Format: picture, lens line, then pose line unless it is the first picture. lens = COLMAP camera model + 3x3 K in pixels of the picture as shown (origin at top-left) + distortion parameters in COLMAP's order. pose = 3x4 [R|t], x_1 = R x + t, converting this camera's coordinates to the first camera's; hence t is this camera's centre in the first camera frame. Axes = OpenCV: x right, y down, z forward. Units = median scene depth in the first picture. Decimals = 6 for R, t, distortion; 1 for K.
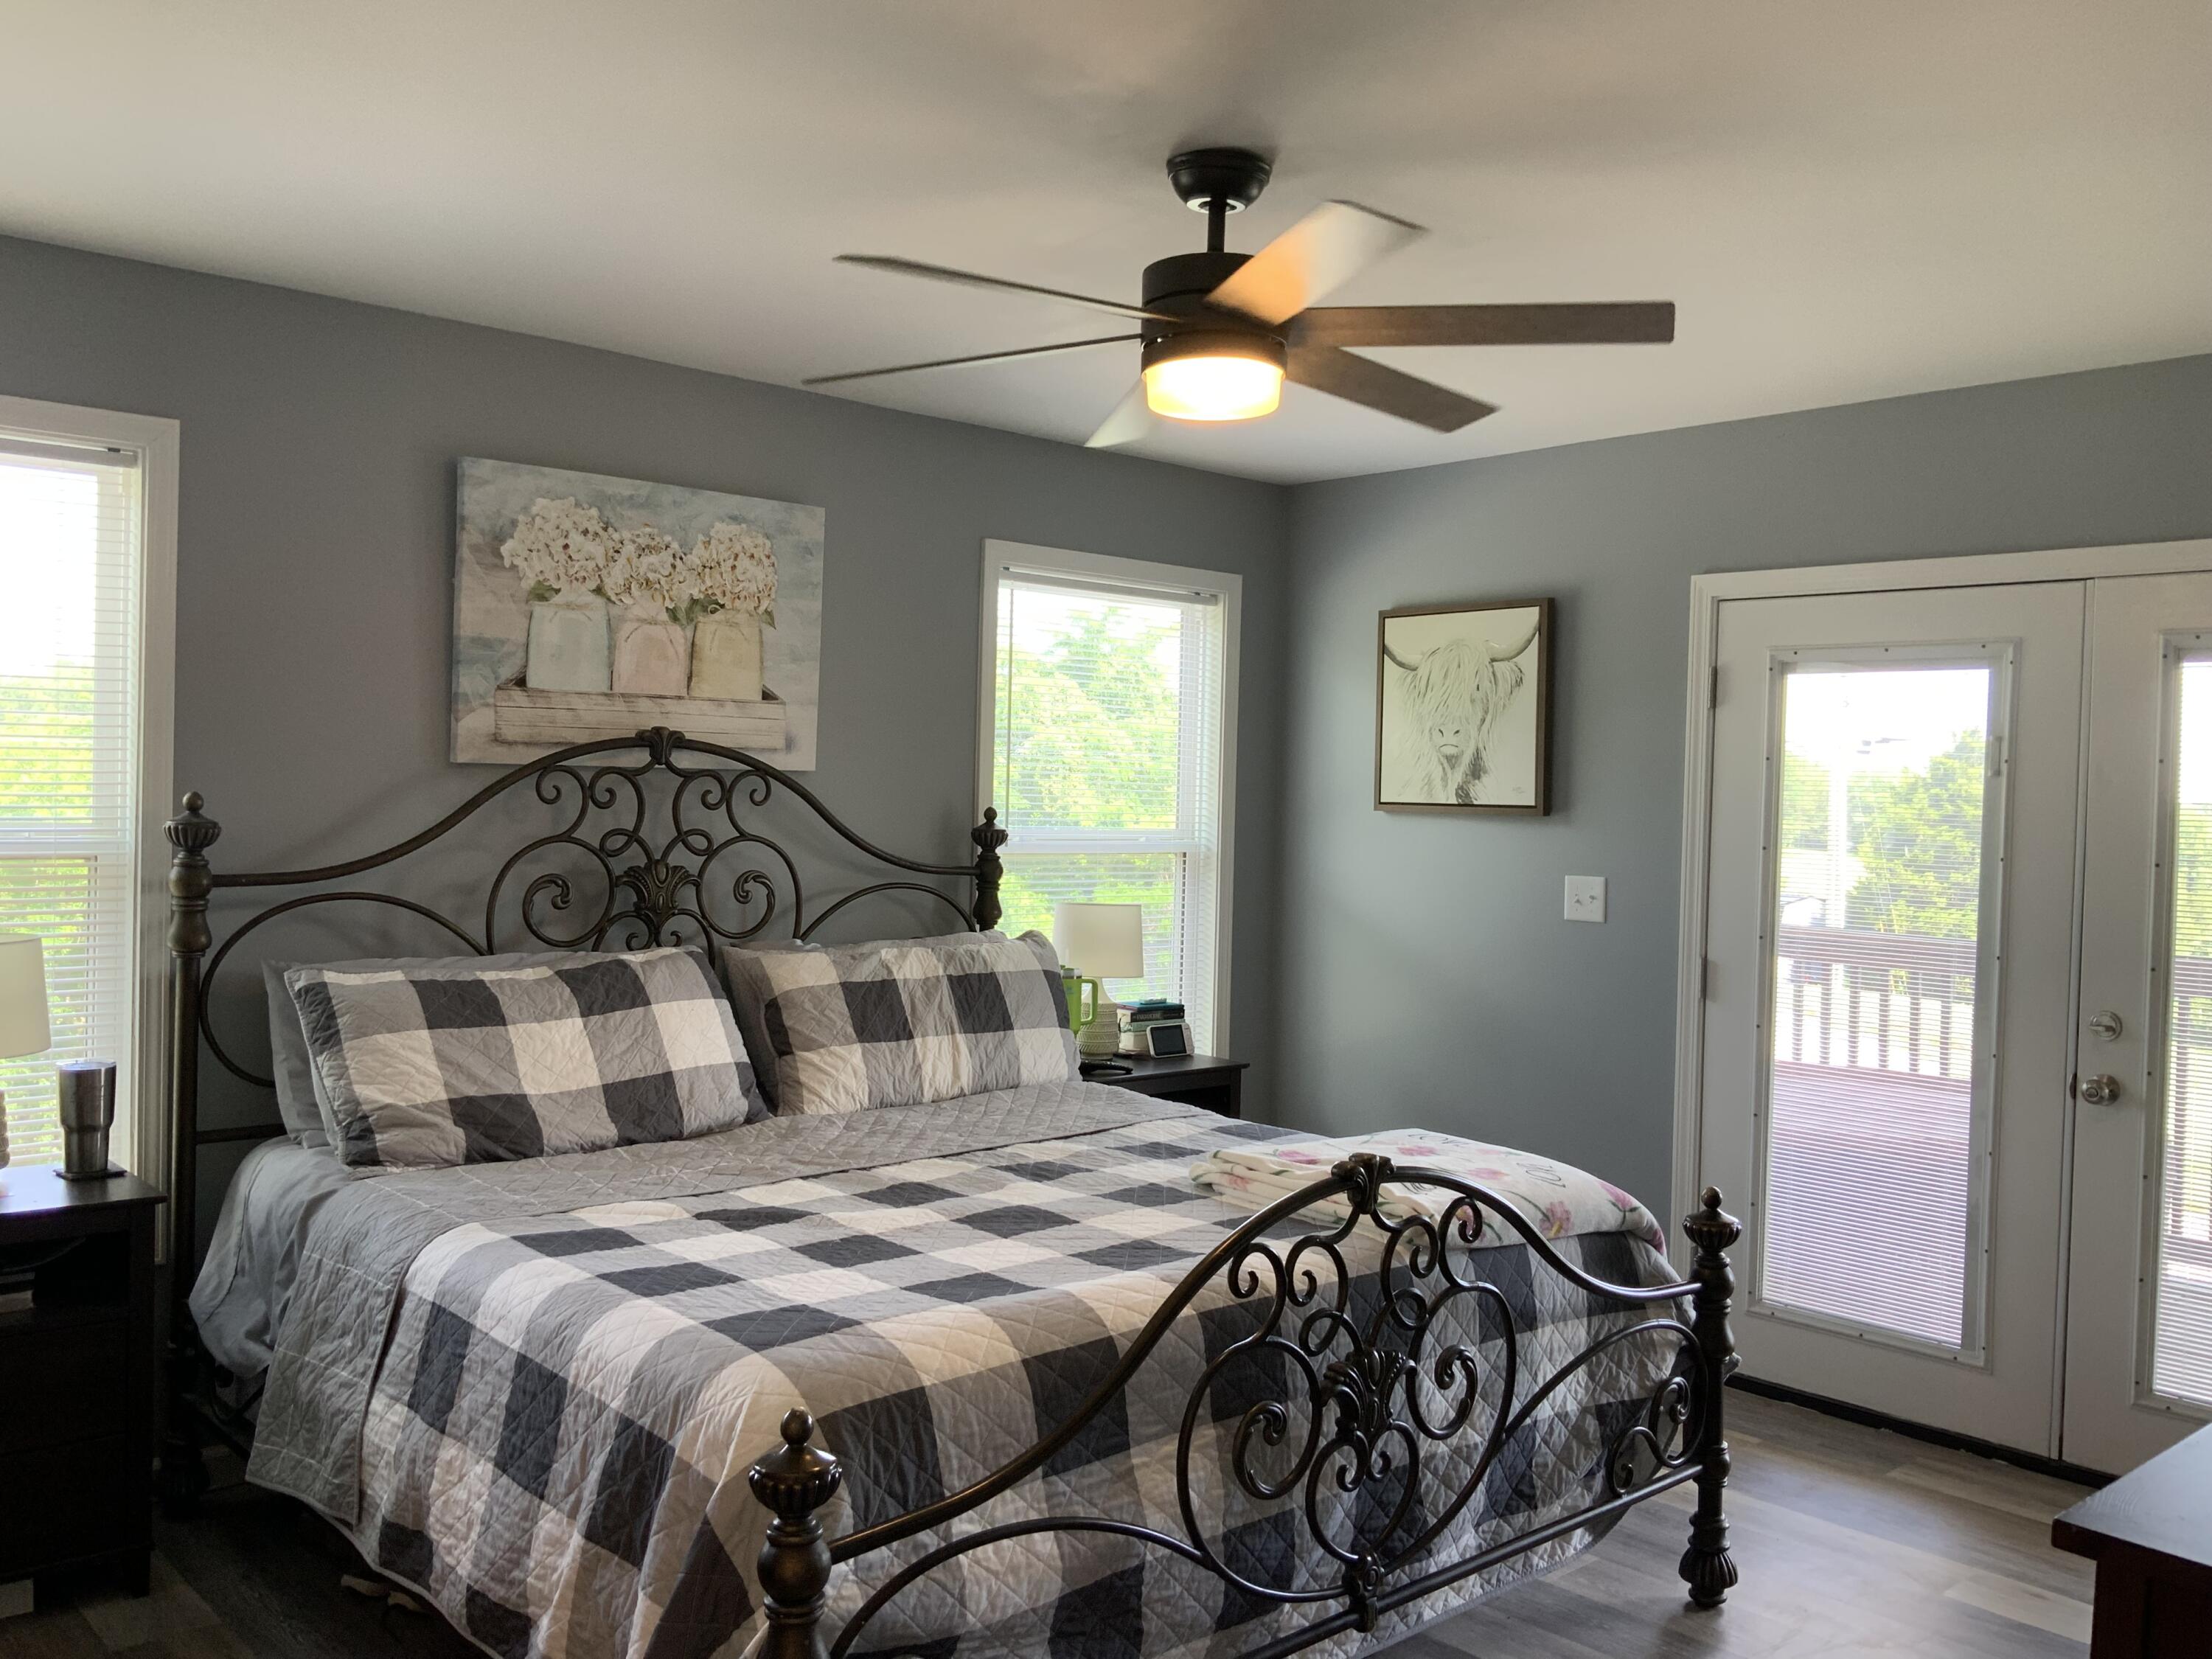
lens RADIAL K [[1855.5, 0, 1106.0], [0, 1855.5, 829.5], [0, 0, 1]] dist [-0.007865, -0.093205]
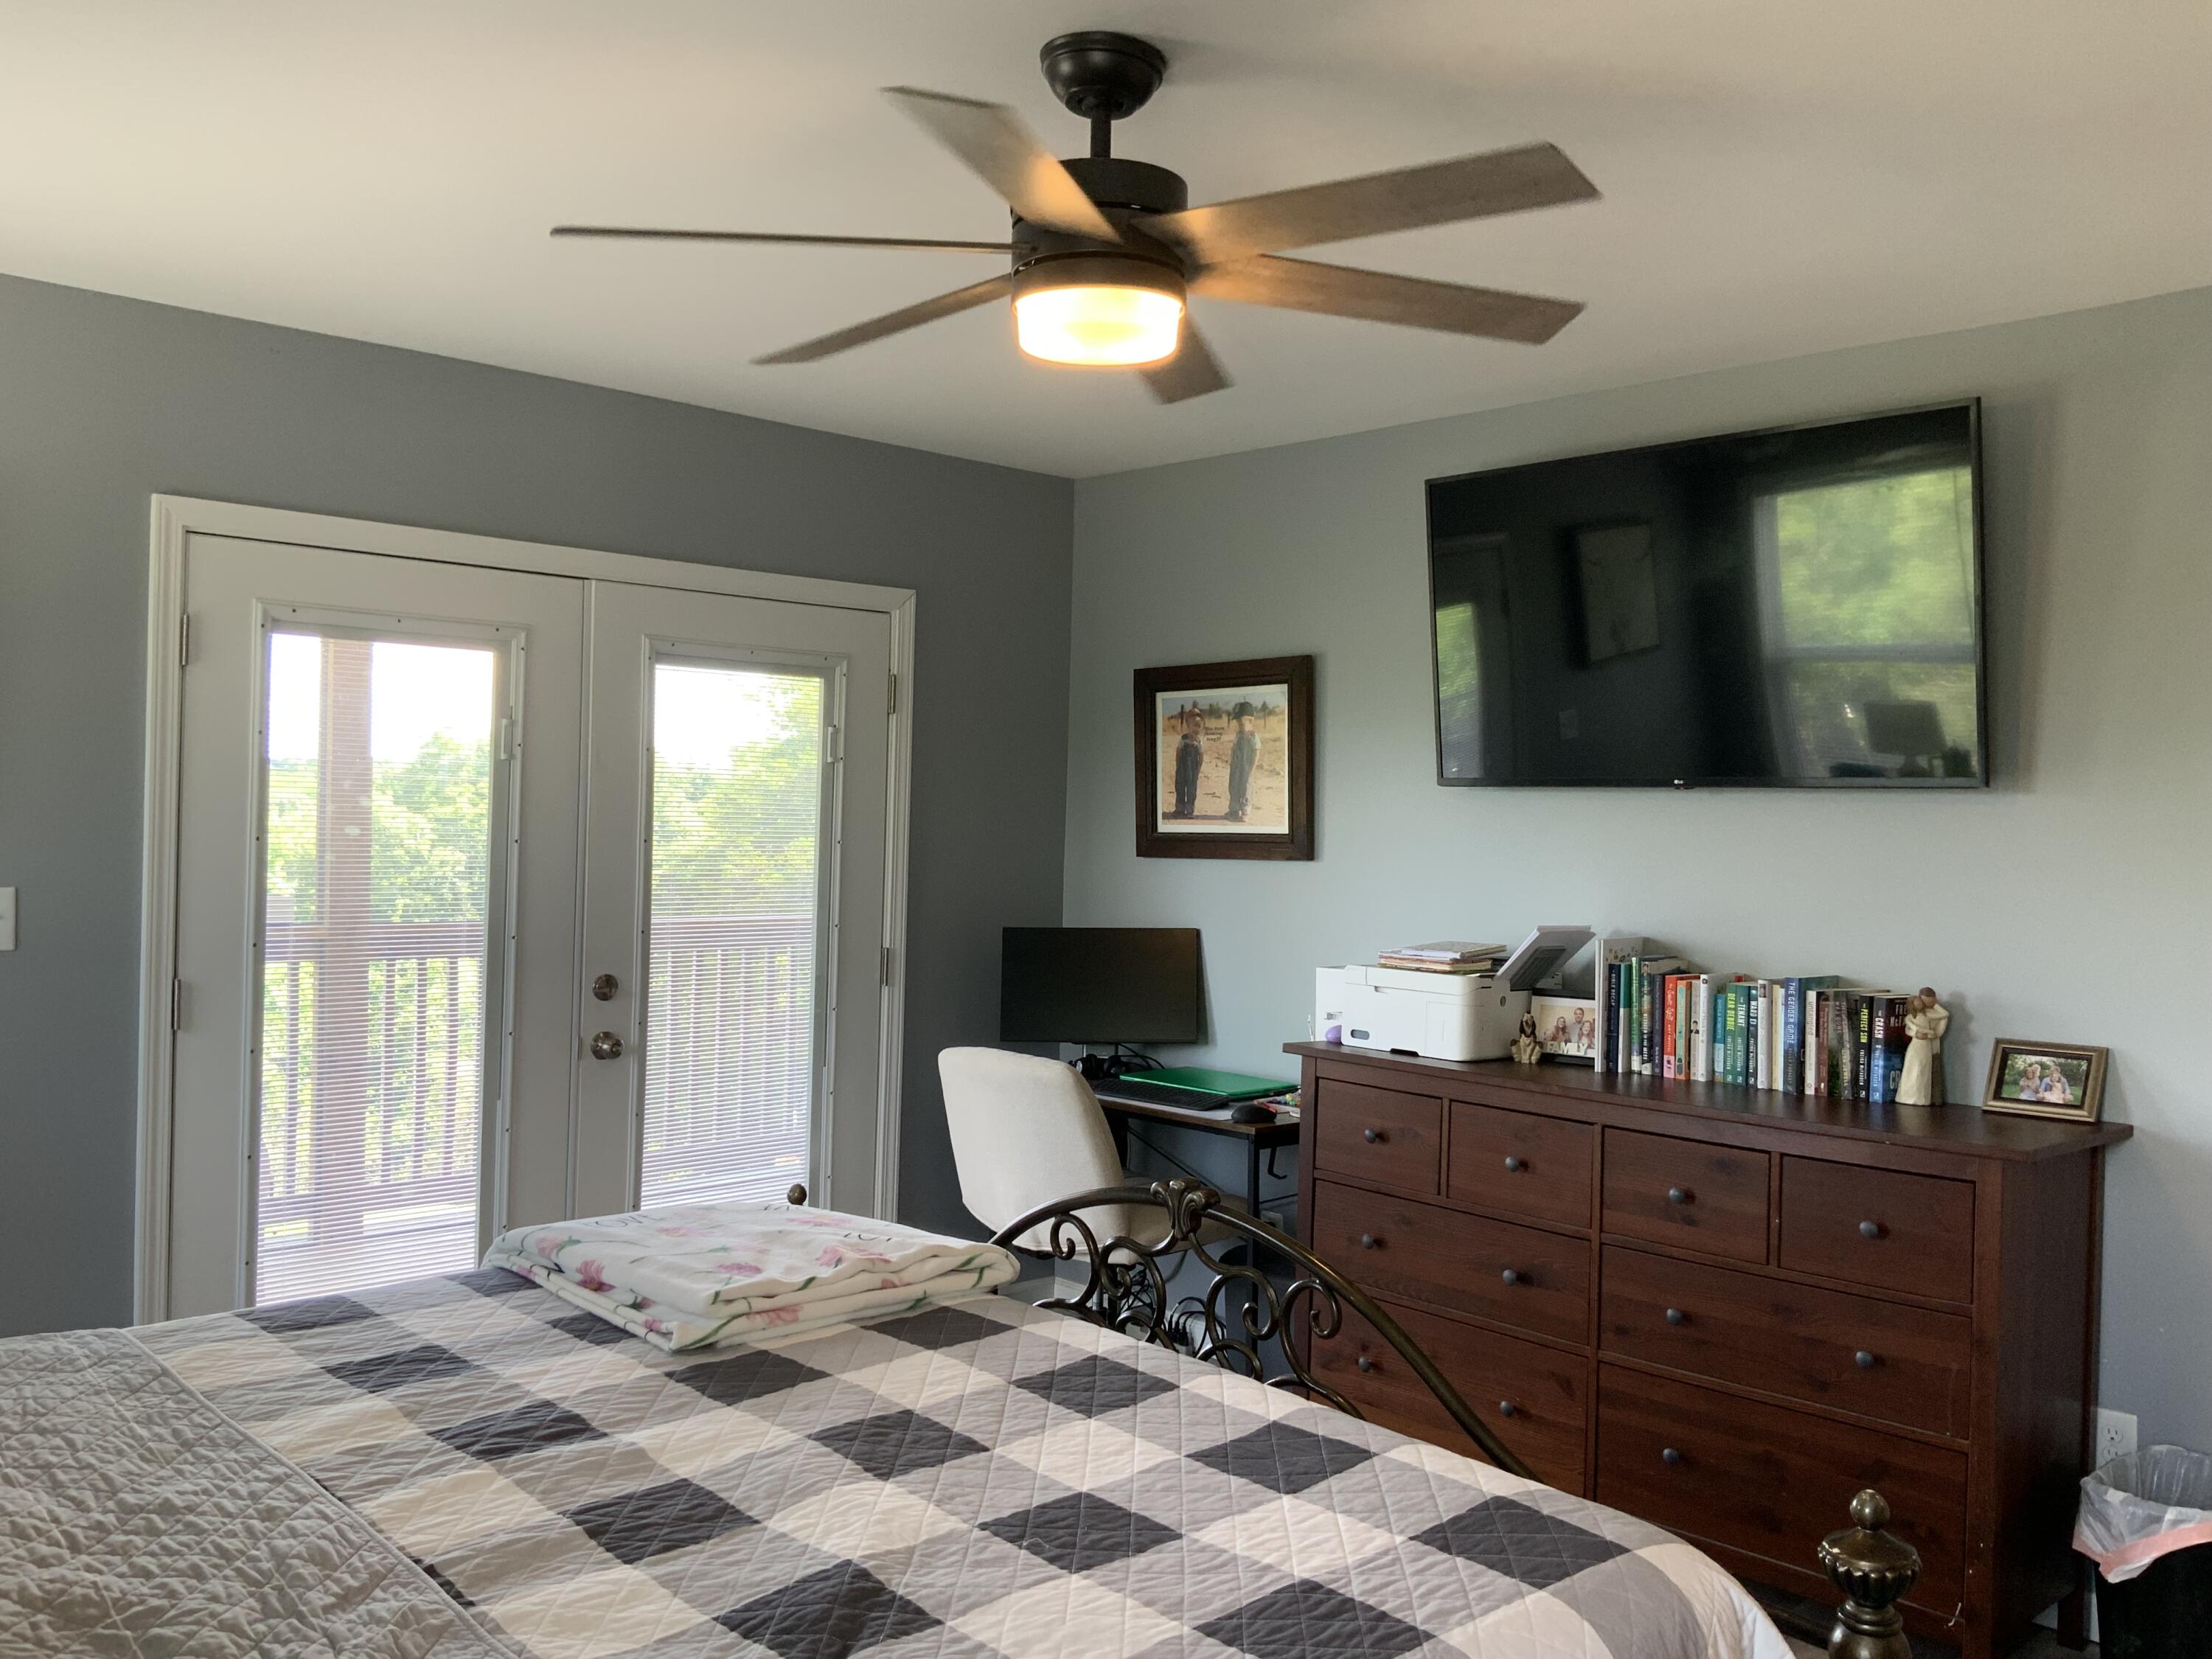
lens RADIAL K [[1845.0, 0, 1106.0], [0, 1845.0, 829.5], [0, 0, 1]] dist [0.048465, -0.069387]
pose [[-0.031302, -0.047400, 0.998385, -0.573544], [-0.010753, 0.998833, 0.047084, -0.043473], [-0.999452, -0.009262, -0.031775, 0.727933]]
